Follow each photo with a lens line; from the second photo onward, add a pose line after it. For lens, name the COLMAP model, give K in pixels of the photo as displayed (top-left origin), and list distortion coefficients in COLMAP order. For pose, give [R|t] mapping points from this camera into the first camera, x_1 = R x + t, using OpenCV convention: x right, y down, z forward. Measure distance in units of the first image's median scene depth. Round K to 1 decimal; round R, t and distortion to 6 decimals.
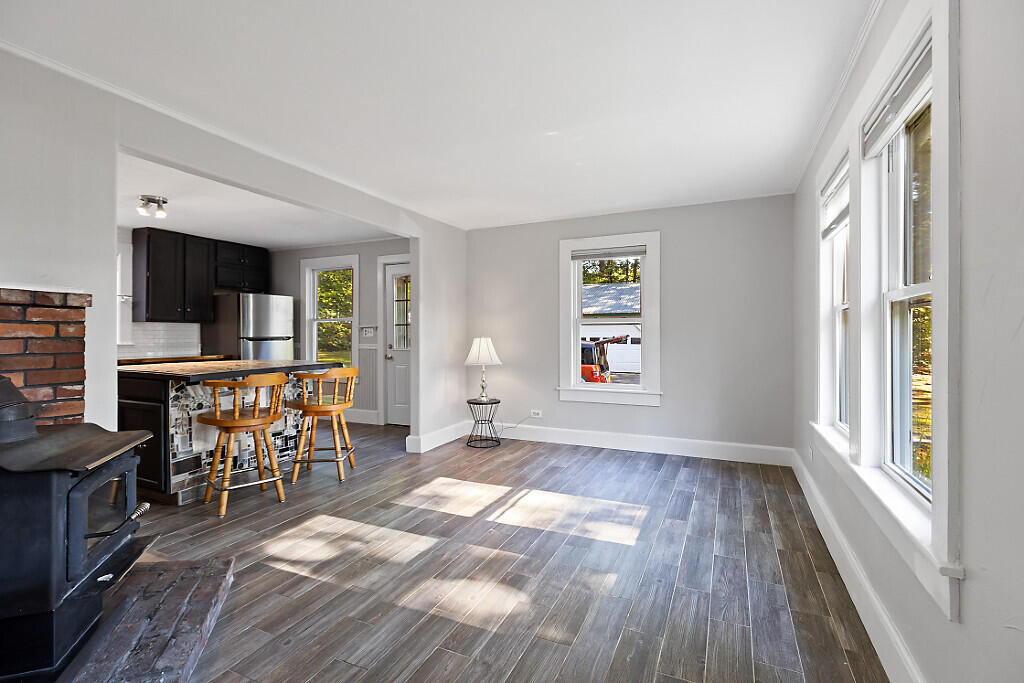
lens RADIAL K [[466.1, 0, 515.2], [0, 466.1, 329.8], [0, 0, 1]] dist [-0.001082, -0.000375]
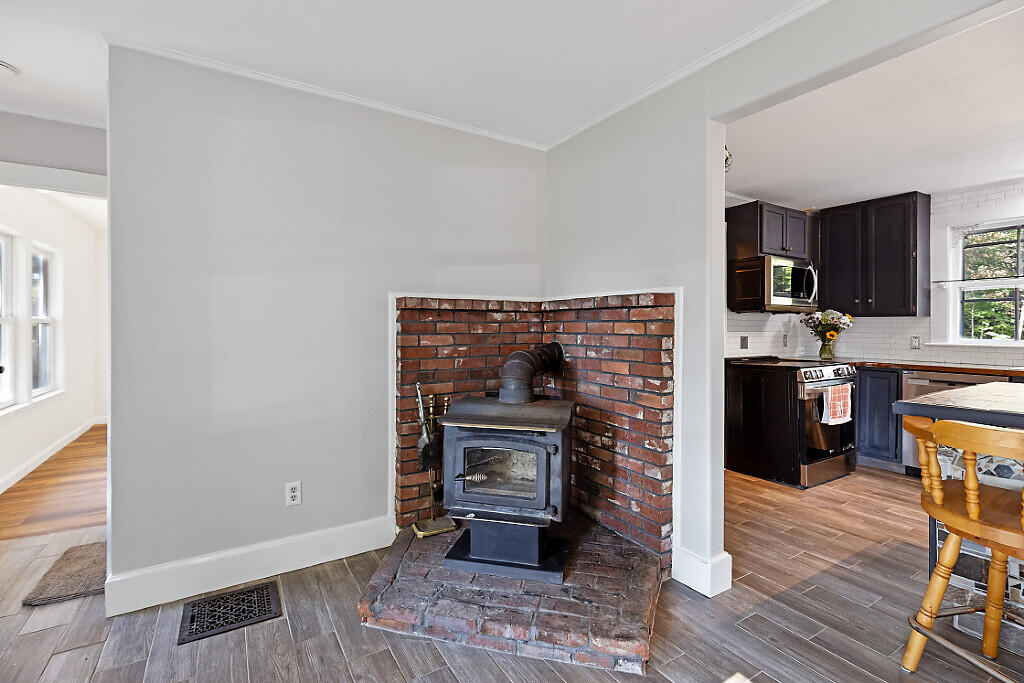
lens RADIAL K [[465.8, 0, 510.5], [0, 465.8, 326.0], [0, 0, 1]] dist [0.002660, -0.000458]
pose [[-0.551293, -0.005065, -0.834296, 0.054421], [0.002799, 0.999965, -0.007921, 0.001762], [0.834307, -0.006702, -0.551260, 0.598915]]
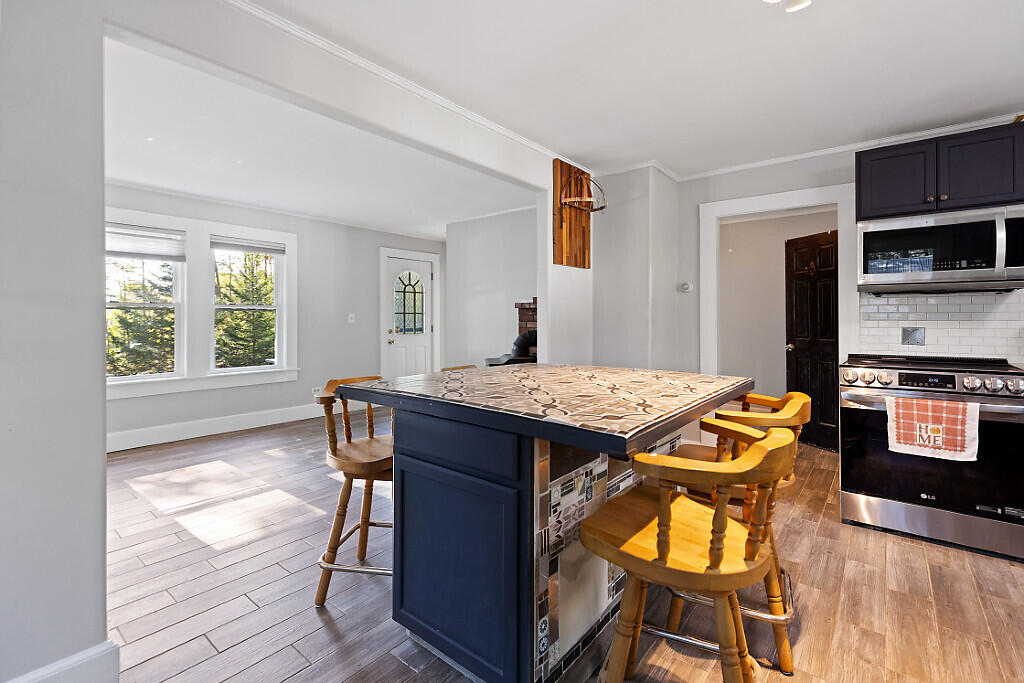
lens RADIAL K [[463.7, 0, 509.5], [0, 463.7, 316.9], [0, 0, 1]] dist [0.001379, -0.000115]
pose [[-0.970013, 0.002447, 0.243039, -0.576557], [0.000079, 0.999952, -0.009751, 0.008111], [-0.243051, -0.009439, -0.969968, 1.255386]]
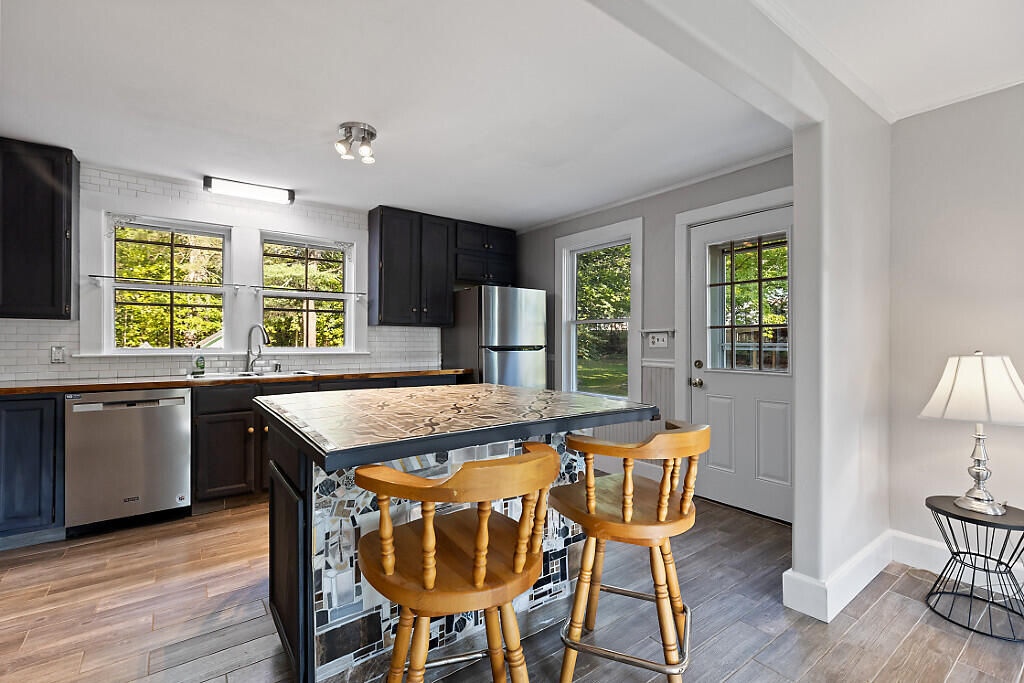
lens RADIAL K [[458.6, 0, 512.0], [0, 458.6, 341.5], [0, 0, 1]] dist [-0.003246, -0.000791]
pose [[0.878039, 0.006078, -0.478551, -0.255117], [-0.001832, 0.999955, 0.009338, 0.002842], [0.478586, -0.007322, 0.878010, 0.488324]]
